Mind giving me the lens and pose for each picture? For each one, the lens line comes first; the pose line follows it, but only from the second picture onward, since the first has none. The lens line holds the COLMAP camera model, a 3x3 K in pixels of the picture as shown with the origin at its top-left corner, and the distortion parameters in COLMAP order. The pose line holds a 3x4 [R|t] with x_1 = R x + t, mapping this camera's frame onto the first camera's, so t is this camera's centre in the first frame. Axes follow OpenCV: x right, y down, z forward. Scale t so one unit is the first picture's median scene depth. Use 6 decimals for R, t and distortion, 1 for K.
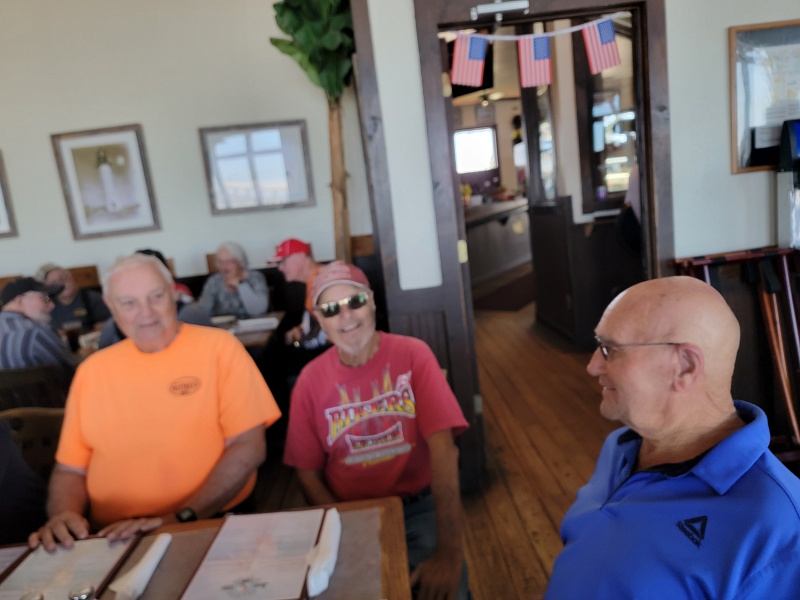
lens RADIAL K [[570.9, 0, 400.1], [0, 570.9, 300.3], [0, 0, 1]] dist [0.003097, -0.004023]
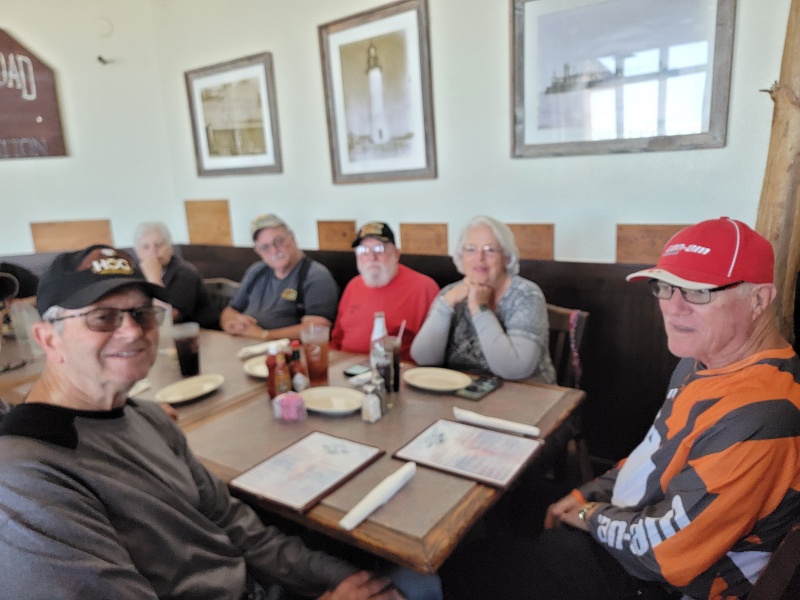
lens RADIAL K [[570.9, 0, 400.5], [0, 570.9, 301.8], [0, 0, 1]] dist [0.003097, -0.004023]
pose [[0.786484, 0.198473, -0.584851, -0.067580], [-0.127041, 0.978697, 0.161287, -0.087740], [0.604403, -0.052550, 0.794944, 0.491417]]
